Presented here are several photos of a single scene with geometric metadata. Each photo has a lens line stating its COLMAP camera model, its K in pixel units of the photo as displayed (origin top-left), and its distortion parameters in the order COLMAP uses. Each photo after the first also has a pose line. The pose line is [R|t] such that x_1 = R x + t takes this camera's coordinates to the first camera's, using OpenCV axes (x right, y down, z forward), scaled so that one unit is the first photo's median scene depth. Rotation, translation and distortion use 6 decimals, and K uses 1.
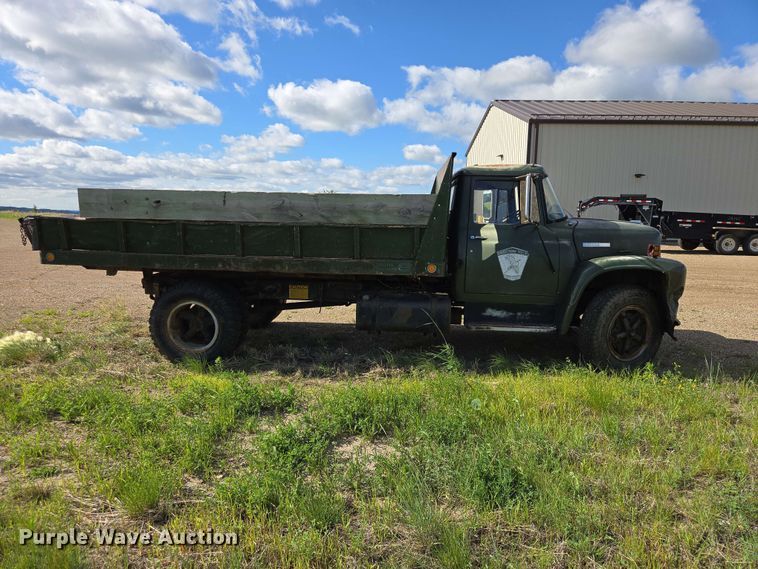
lens RADIAL K [[501.9, 0, 374.1], [0, 501.9, 280.0], [0, 0, 1]] dist [0.067142, -0.045970]
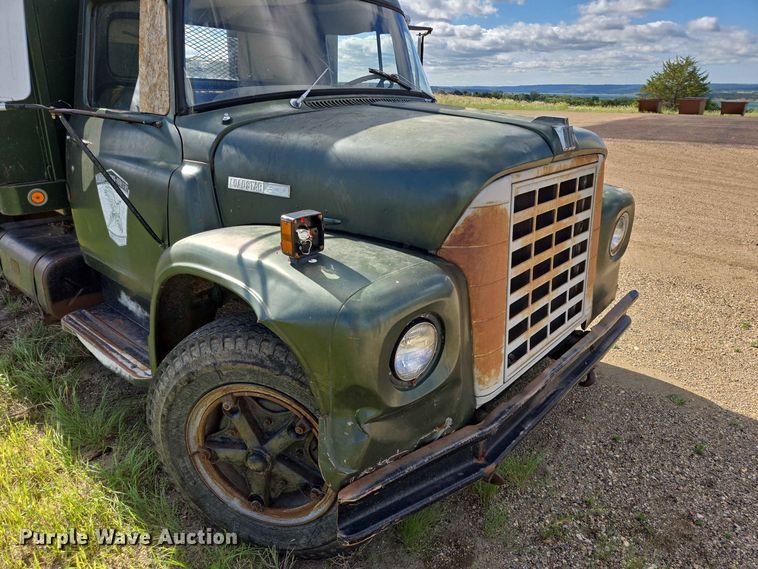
lens RADIAL K [[501.9, 0, 373.7], [0, 501.9, 302.6], [0, 0, 1]] dist [0.067142, -0.045970]
pose [[0.796009, 0.243475, -0.554156, 0.722612], [-0.090682, 0.953168, 0.288527, -0.103039], [0.598453, -0.179418, 0.780809, 0.780022]]
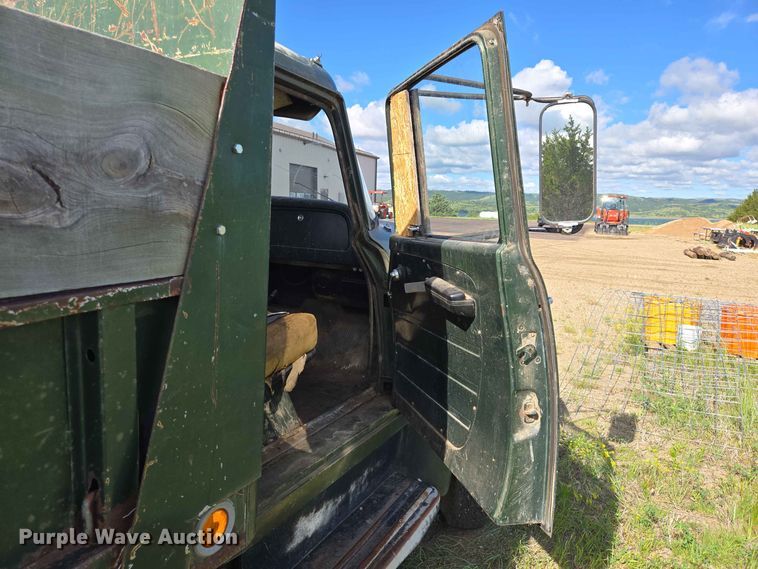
lens RADIAL K [[501.9, 0, 383.5], [0, 501.9, 289.2], [0, 0, 1]] dist [0.067142, -0.045970]
pose [[0.411309, -0.143569, 0.900118, -0.004712], [0.096547, 0.988824, 0.113601, -0.112360], [-0.906368, 0.040179, 0.420574, 0.848430]]
